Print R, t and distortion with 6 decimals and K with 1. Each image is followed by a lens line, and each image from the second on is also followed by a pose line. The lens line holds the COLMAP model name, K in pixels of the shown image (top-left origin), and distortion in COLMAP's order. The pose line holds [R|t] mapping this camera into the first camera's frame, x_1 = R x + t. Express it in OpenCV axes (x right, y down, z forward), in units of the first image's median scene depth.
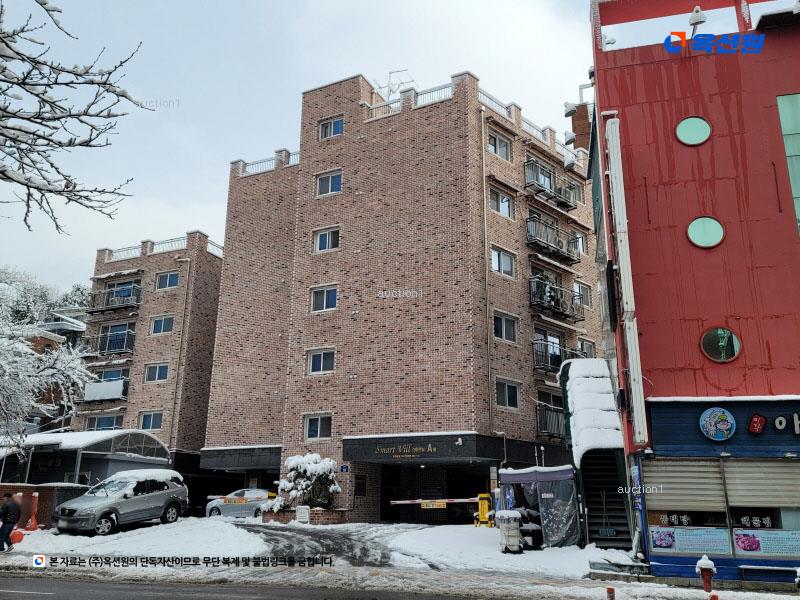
lens RADIAL K [[666.1, 0, 400.0], [0, 666.1, 300.0], [0, 0, 1]] dist [0.059678, -0.004676]
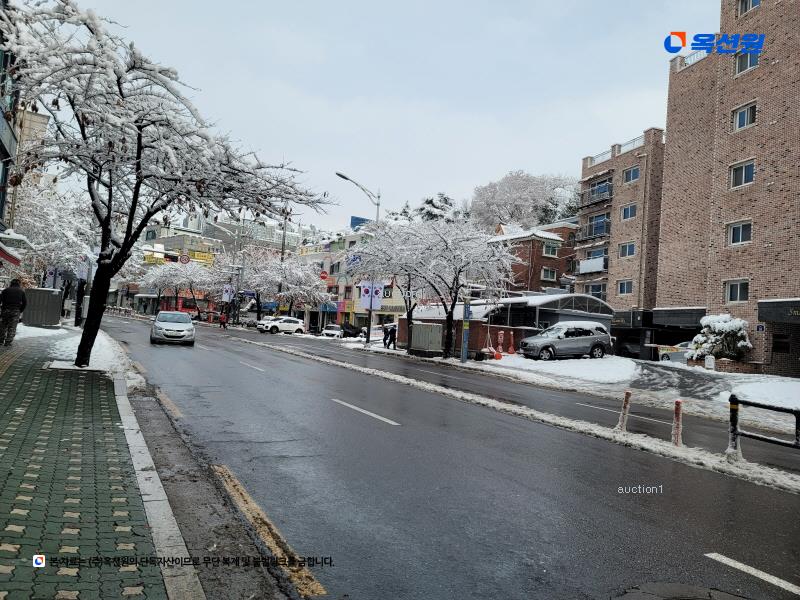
lens RADIAL K [[566.5, 0, 400.0], [0, 566.5, 300.0], [0, 0, 1]] dist [0.002888, -0.000030]
pose [[0.660466, 0.001982, -0.750853, 0.213801], [0.147459, 0.980181, 0.132295, -0.005918], [0.736234, -0.198096, 0.647084, -0.037531]]
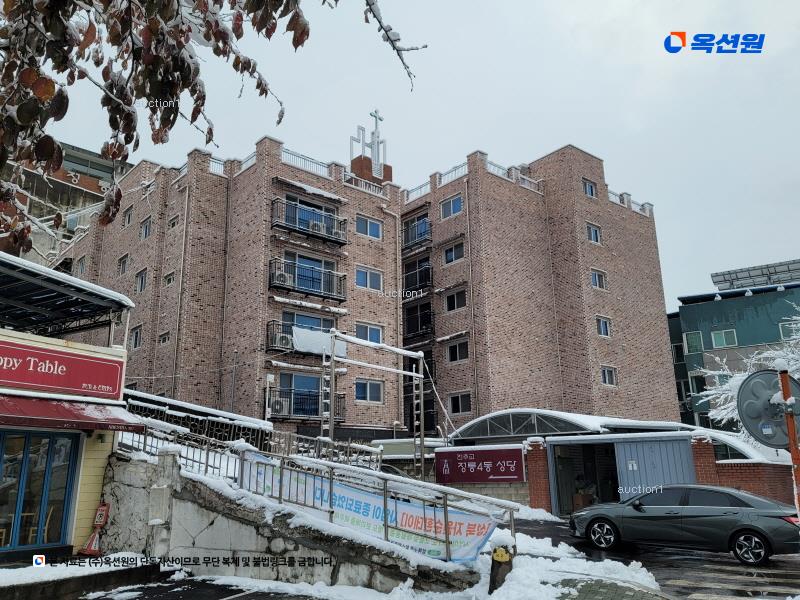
lens RADIAL K [[666.1, 0, 400.0], [0, 666.1, 300.0], [0, 0, 1]] dist [0.059678, -0.004676]
pose [[0.404527, 0.231513, 0.884737, -1.468712], [-0.249827, 0.958605, -0.136614, 0.229009], [-0.879741, -0.165767, 0.445619, 0.799107]]
